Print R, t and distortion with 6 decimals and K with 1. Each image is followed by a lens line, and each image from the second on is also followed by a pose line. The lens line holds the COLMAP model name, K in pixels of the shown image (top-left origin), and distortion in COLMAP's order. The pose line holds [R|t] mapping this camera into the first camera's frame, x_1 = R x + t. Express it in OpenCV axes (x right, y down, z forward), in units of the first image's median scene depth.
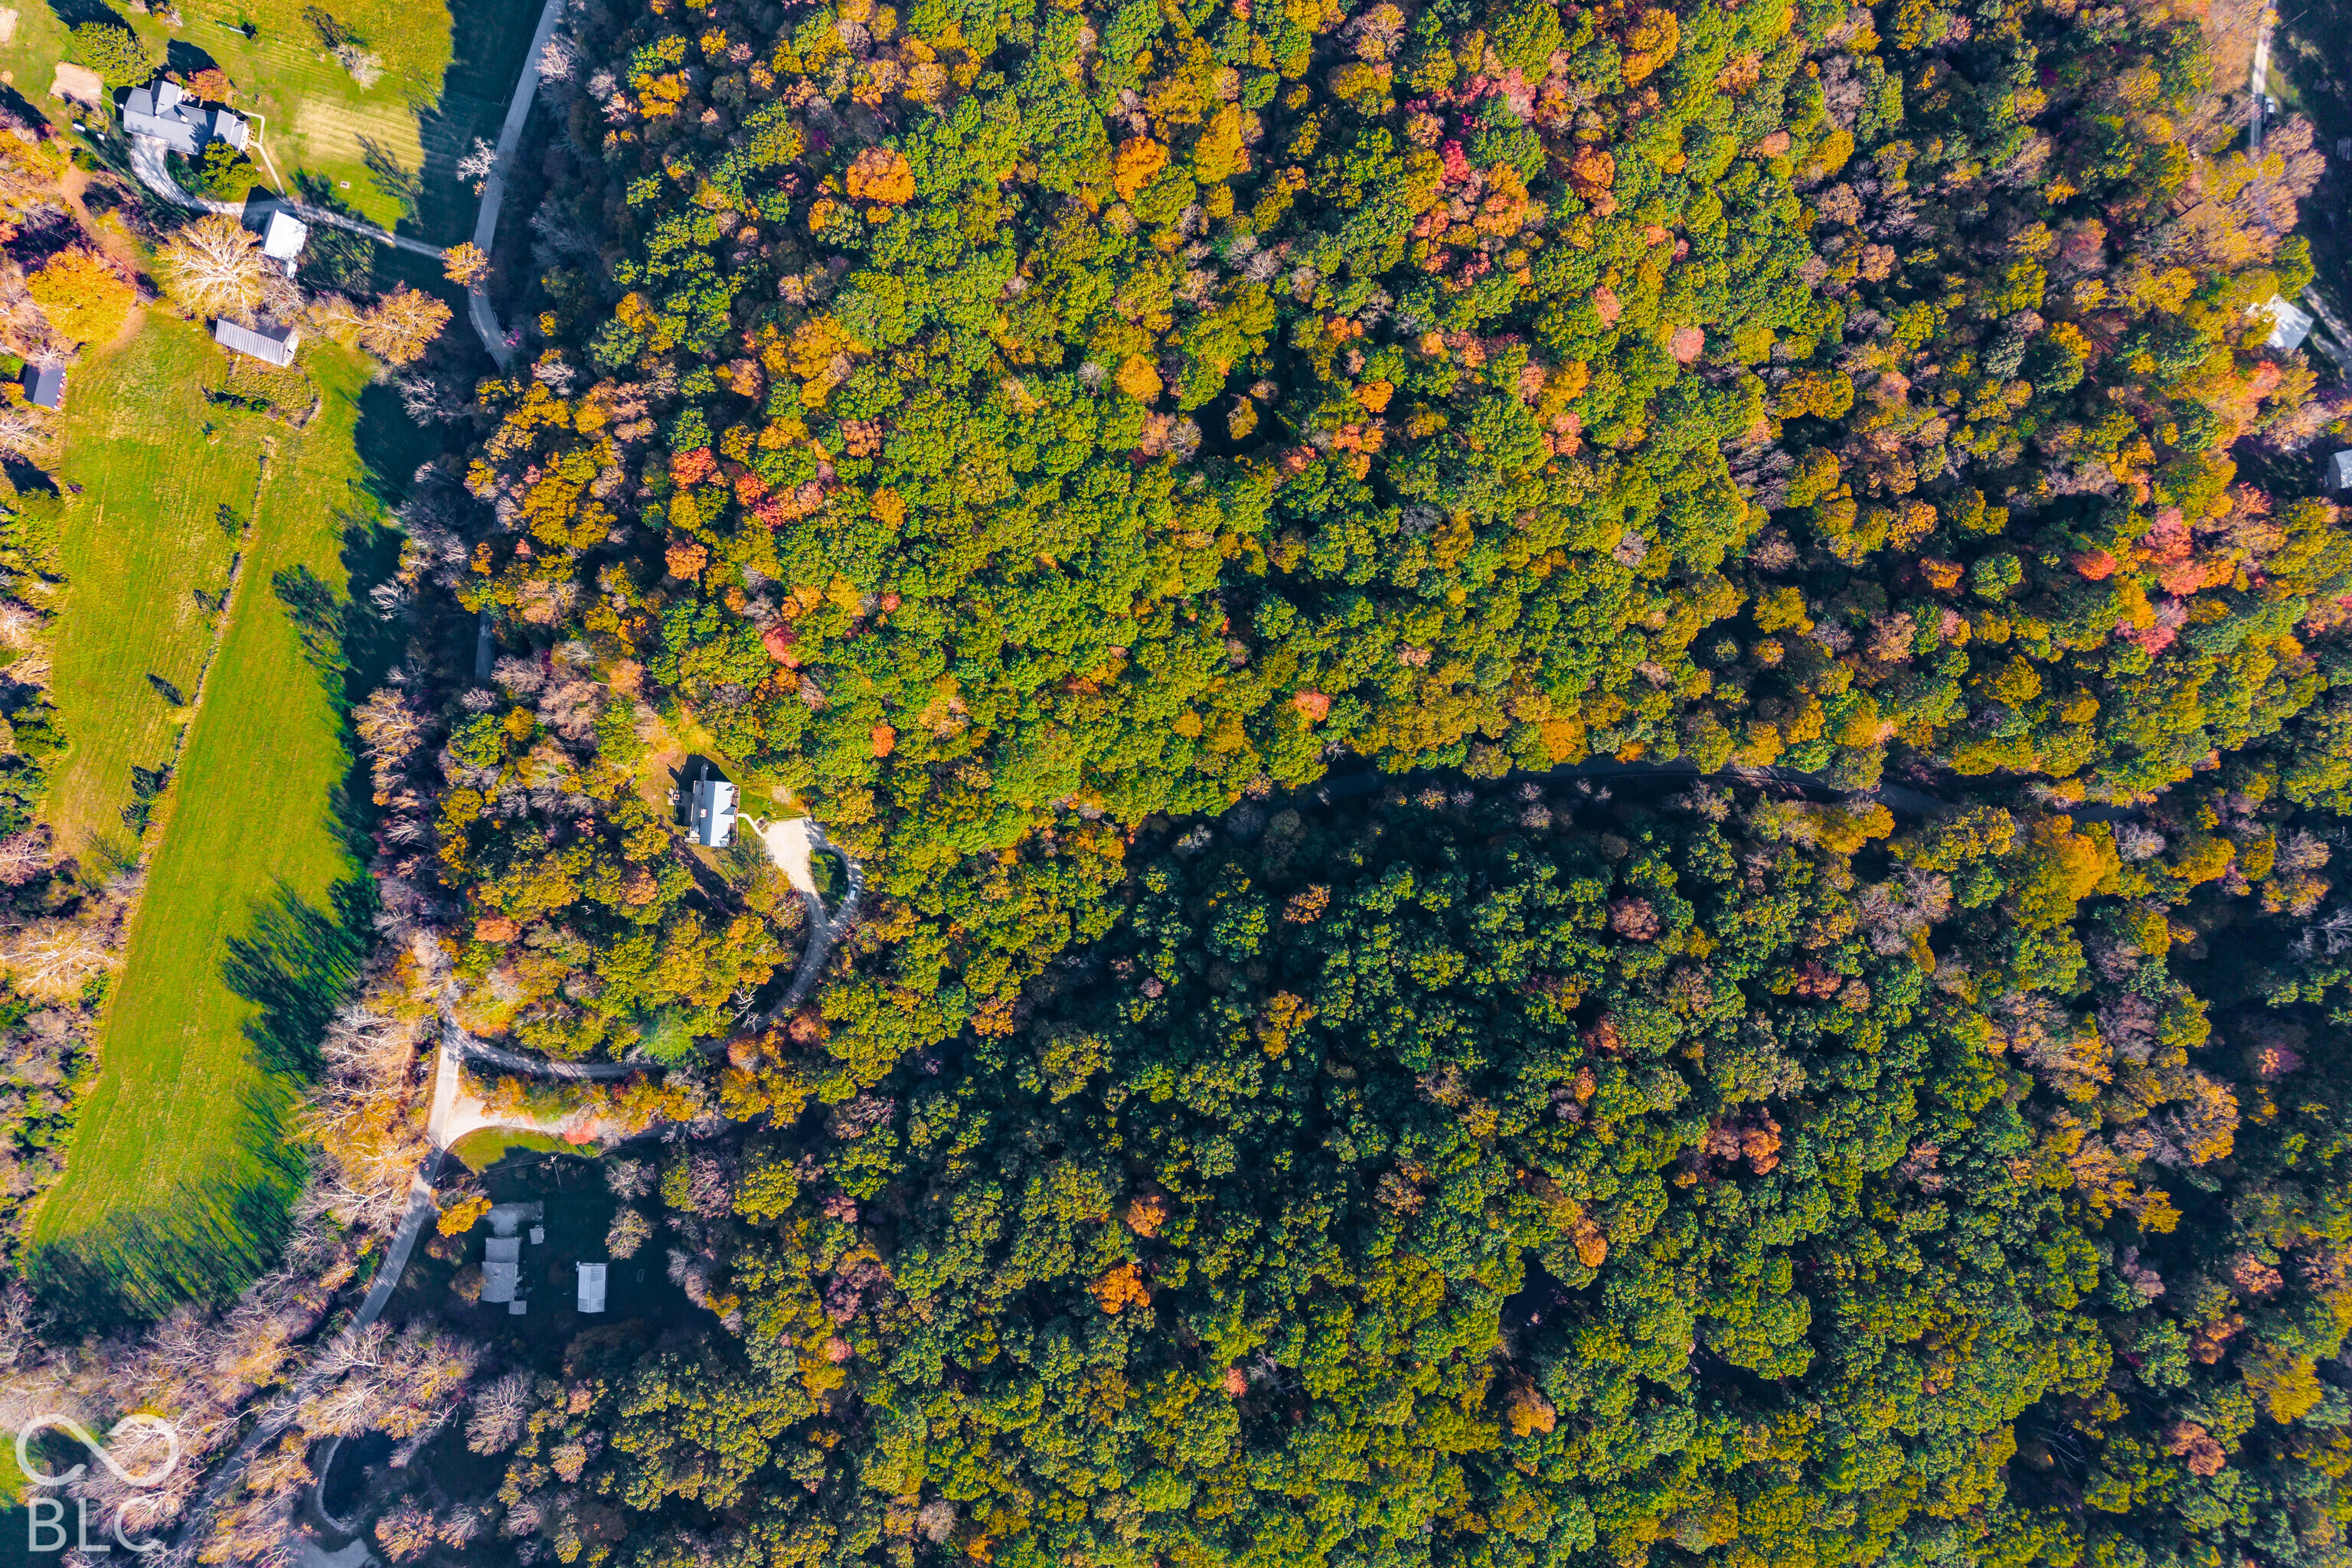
lens RADIAL K [[1608.4, 0, 1176.0], [0, 1608.4, 784.0], [0, 0, 1]] dist [0.009733, -0.000247]
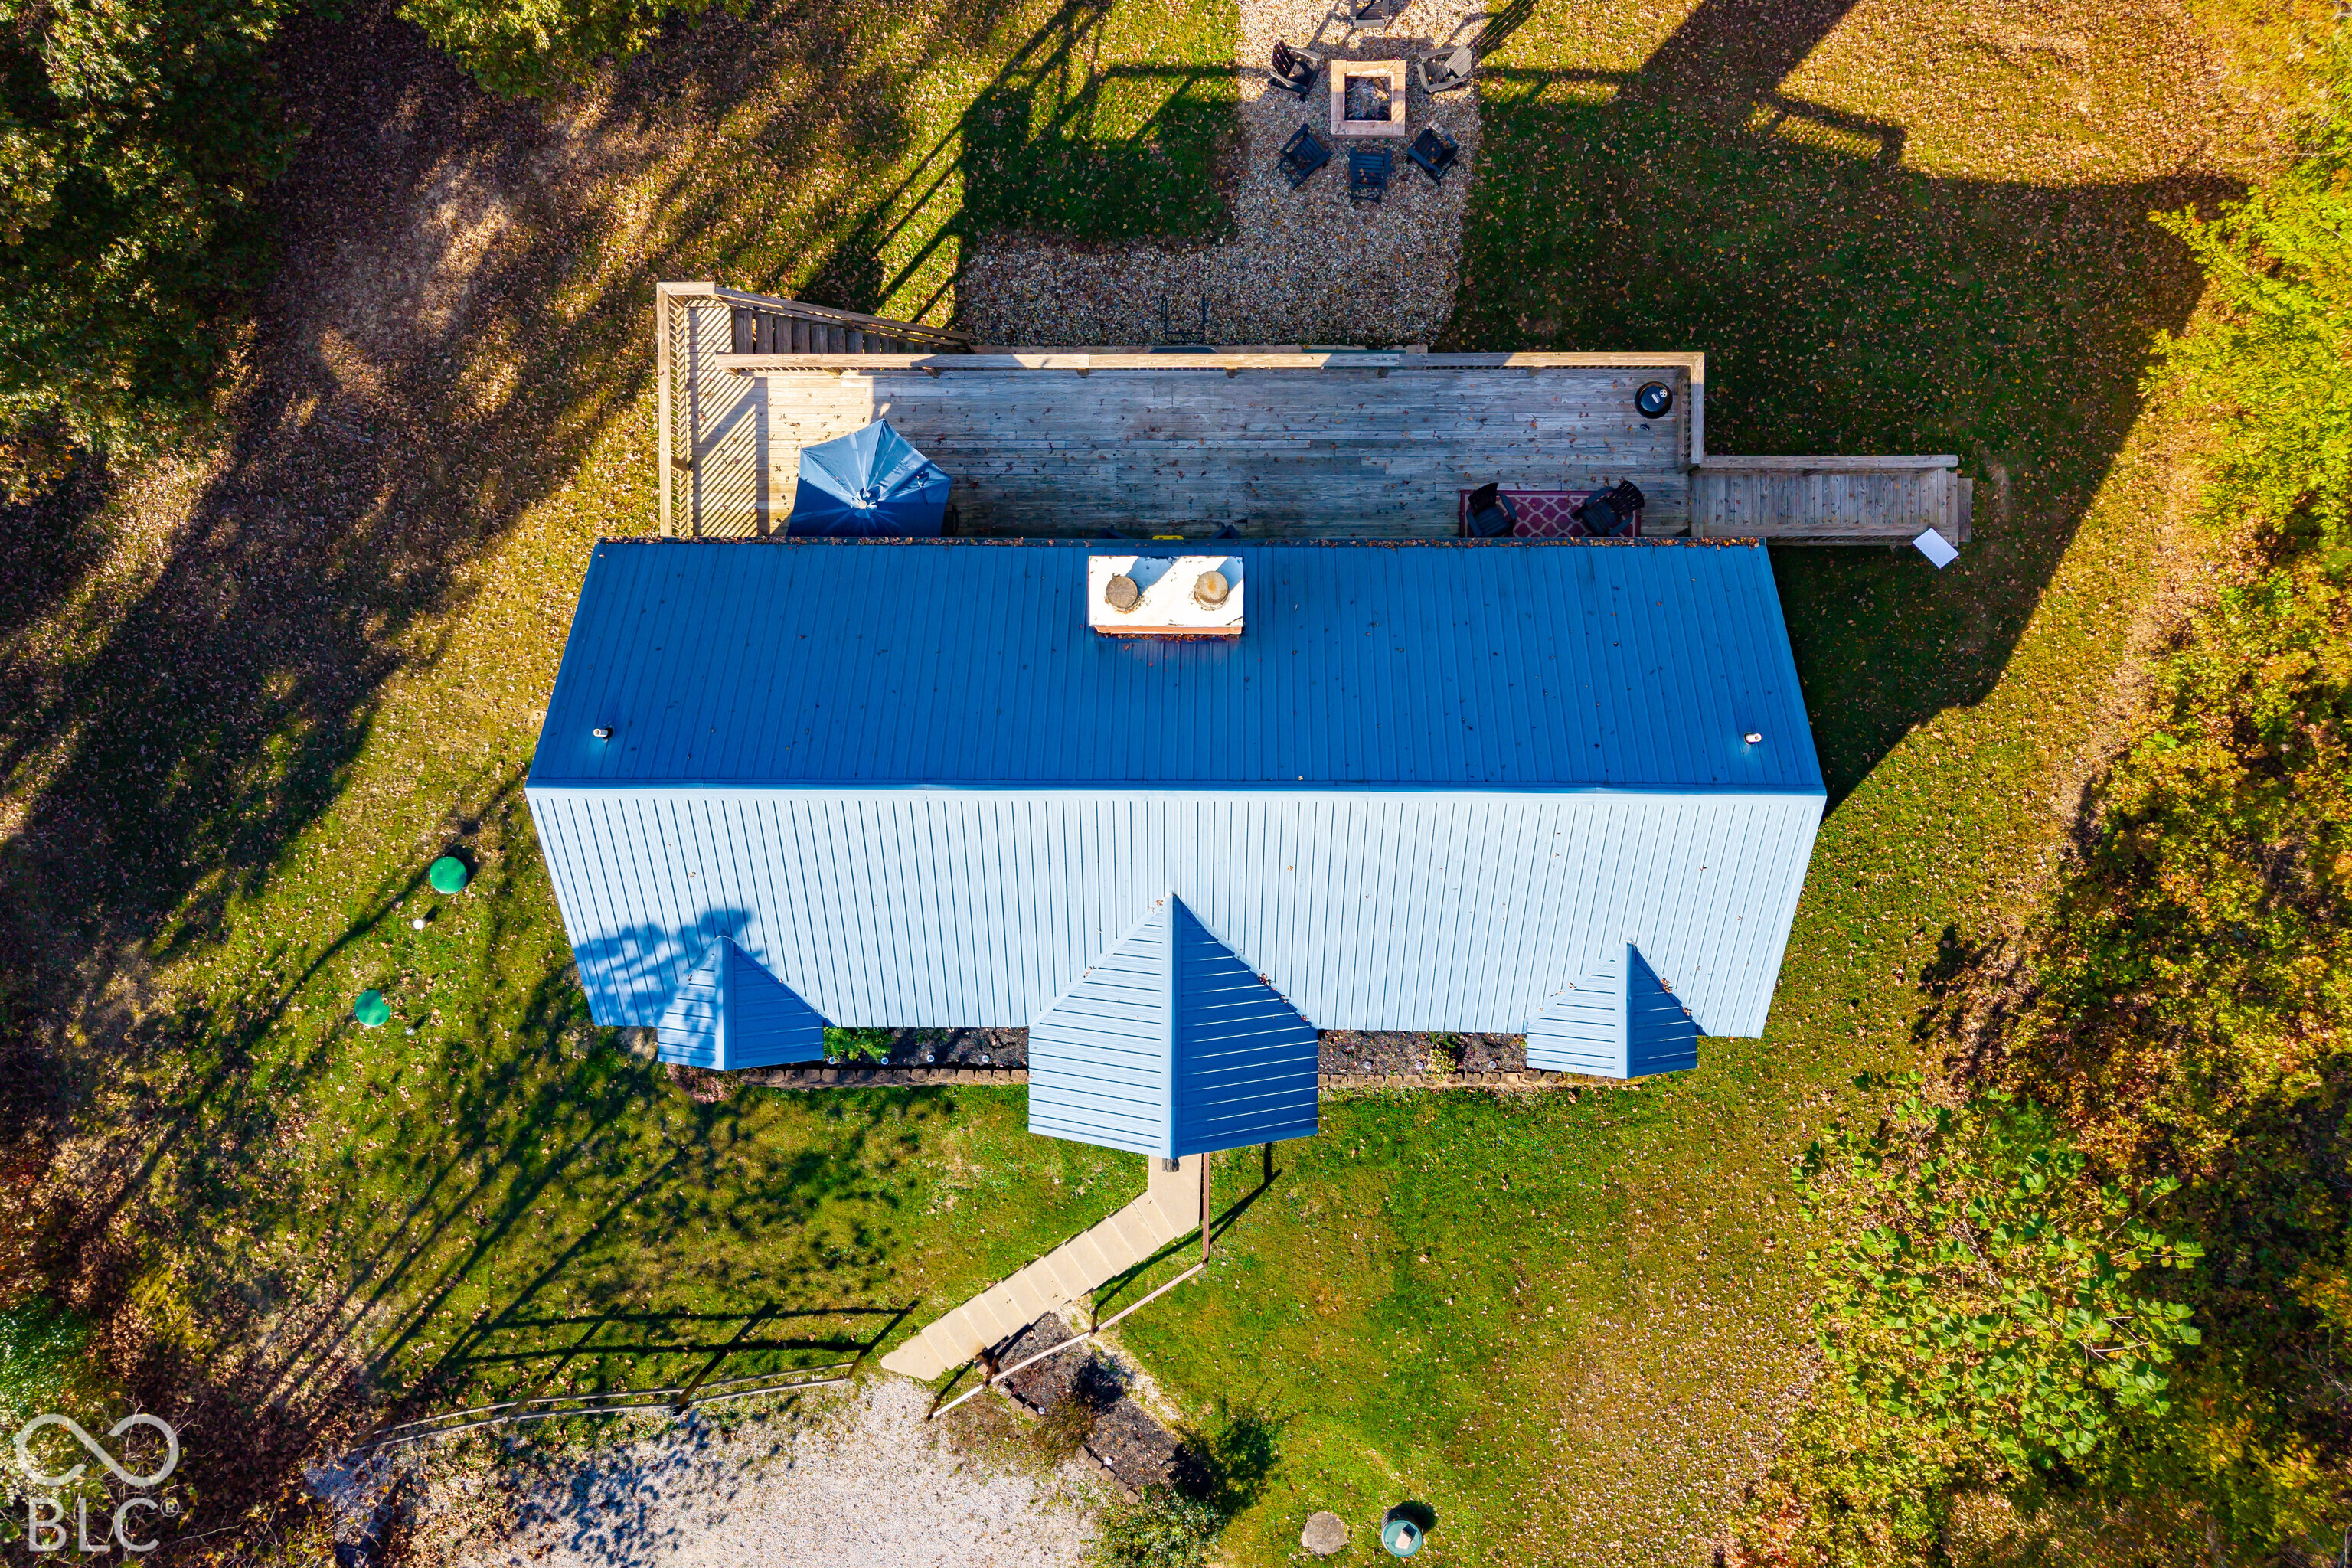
lens RADIAL K [[1591.5, 0, 1185.1], [0, 1591.5, 792.5], [0, 0, 1]] dist [-0.008814, 0.000499]
pose [[0.081405, 0.996556, 0.015765, -0.292213], [-0.996655, 0.081277, 0.008583, 0.018111], [0.007272, -0.016411, 0.999839, 0.963114]]
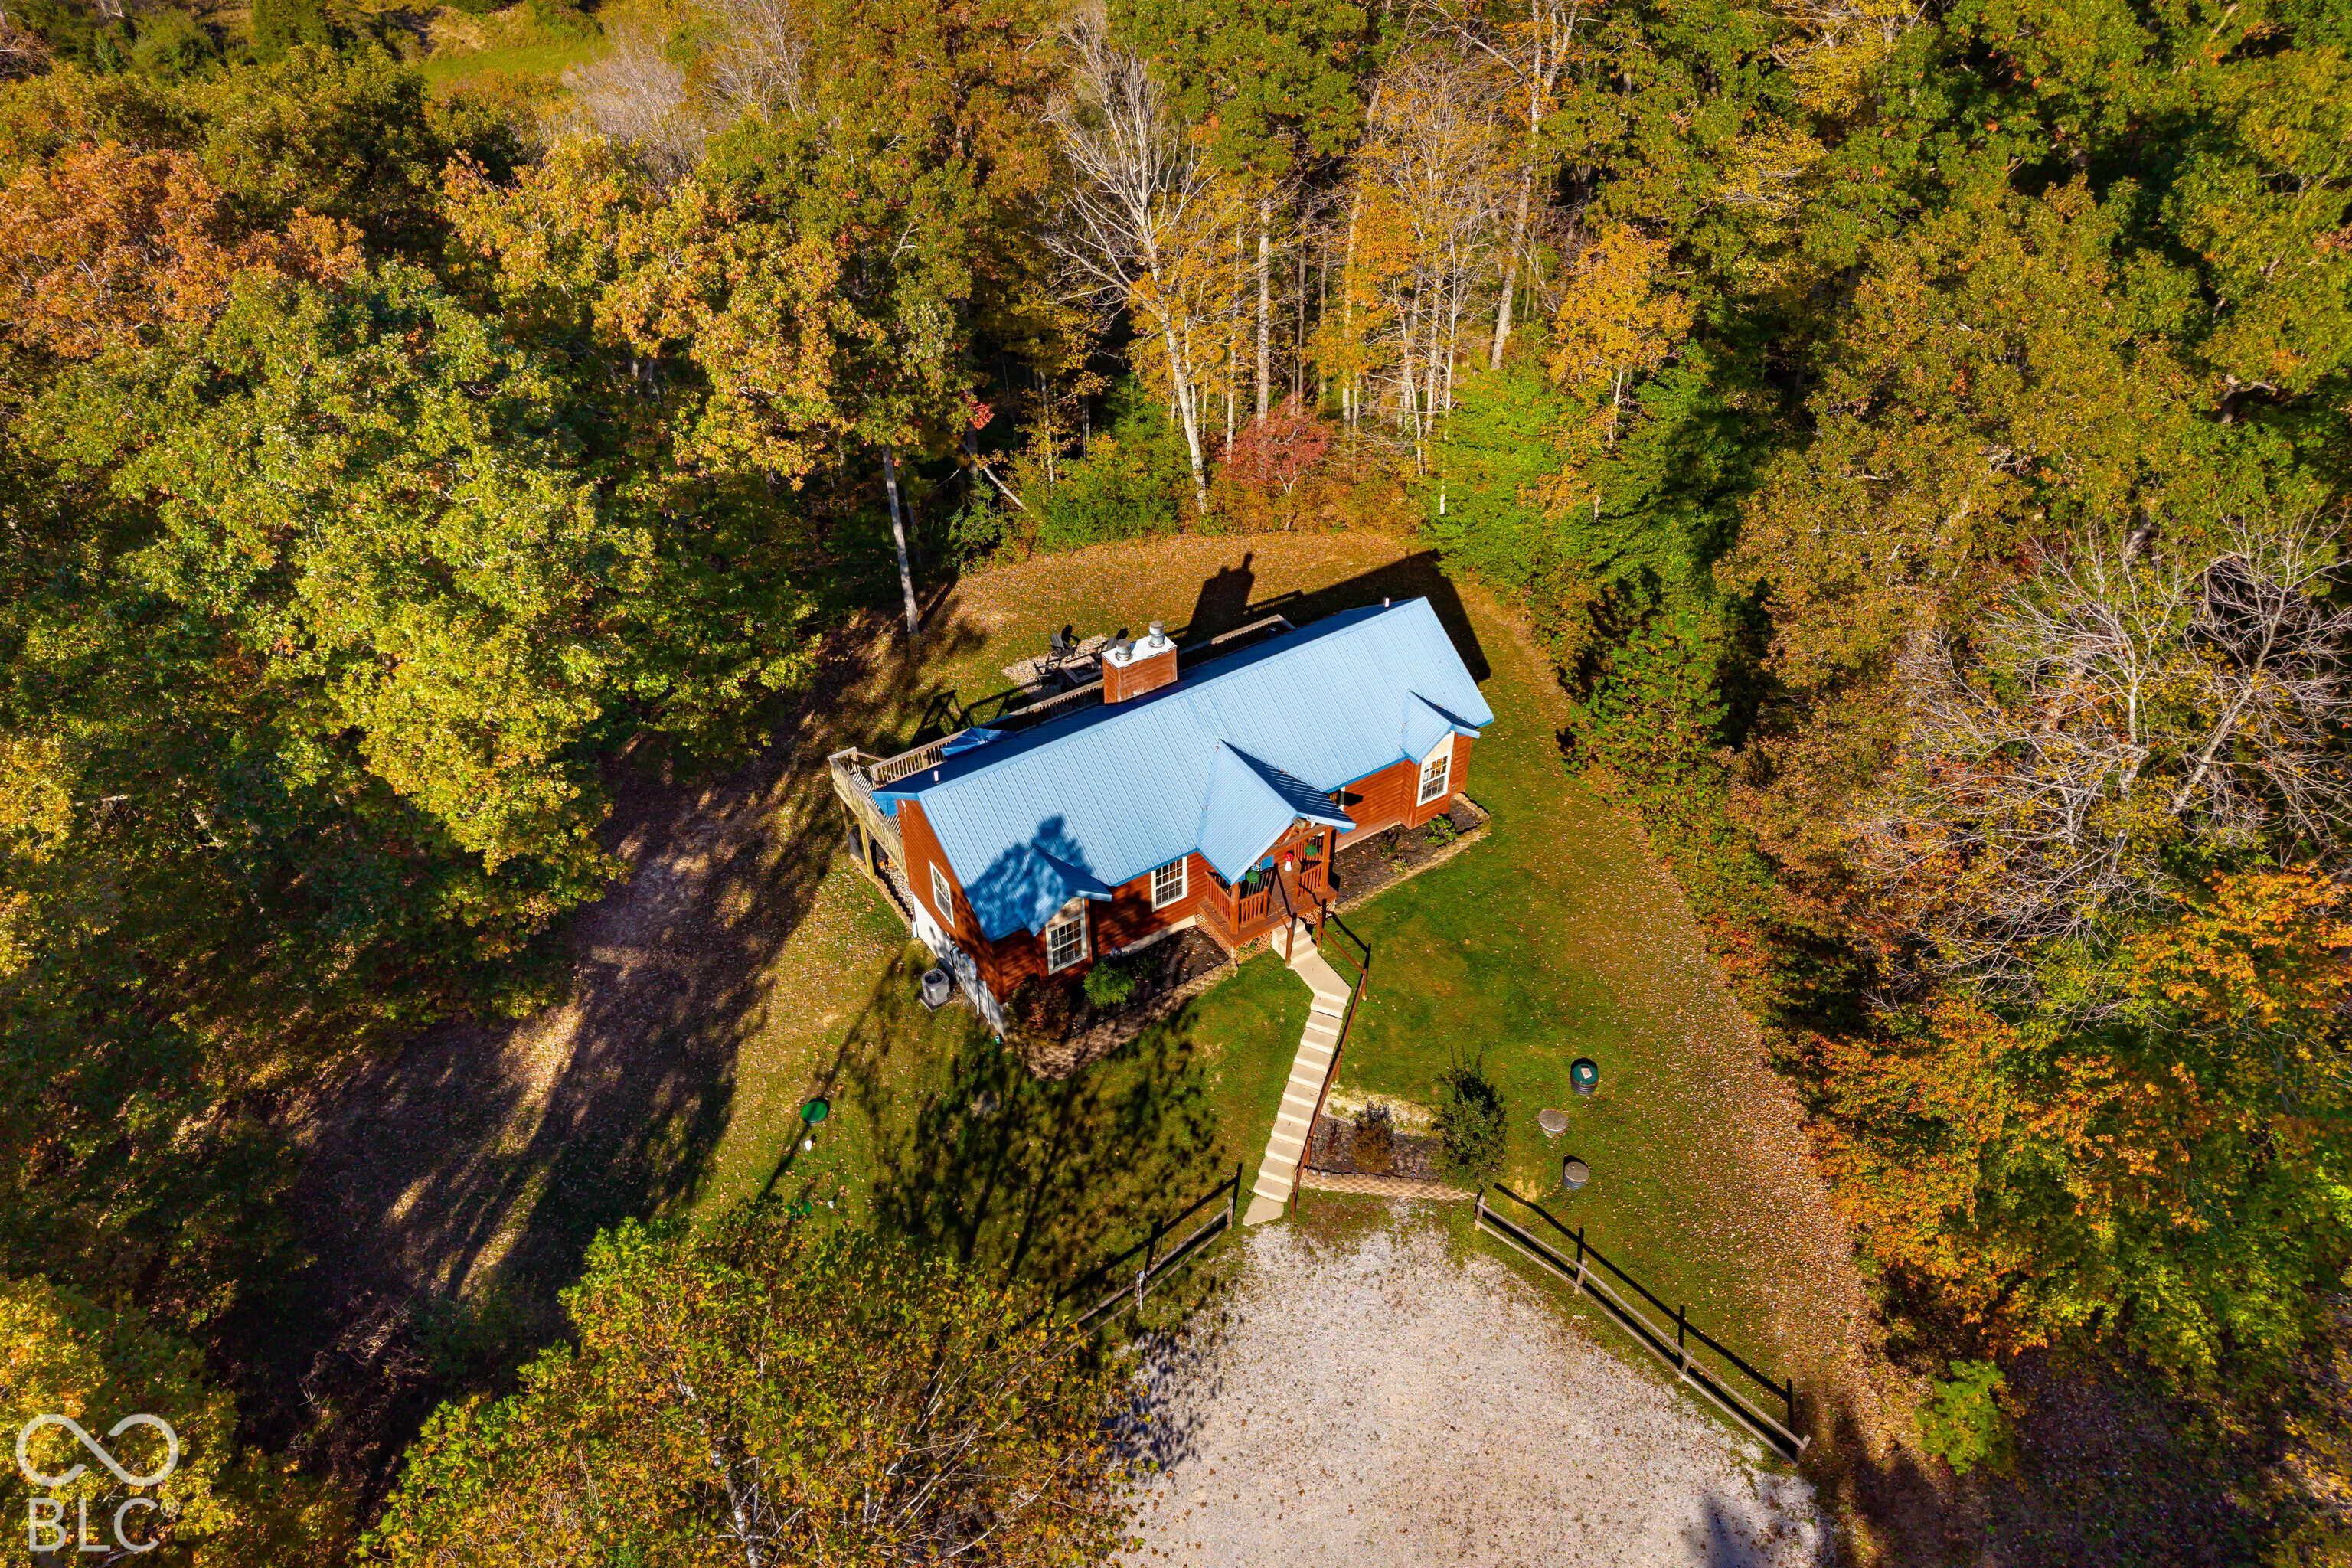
lens RADIAL K [[1582.4, 0, 1189.6], [0, 1582.4, 717.9], [0, 0, 1]] dist [0.002009, -0.132734]
pose [[0.613945, 0.481107, -0.625786, -0.225283], [-0.789214, 0.359498, -0.497898, 0.072928], [-0.014573, 0.799561, 0.600408, 0.950107]]
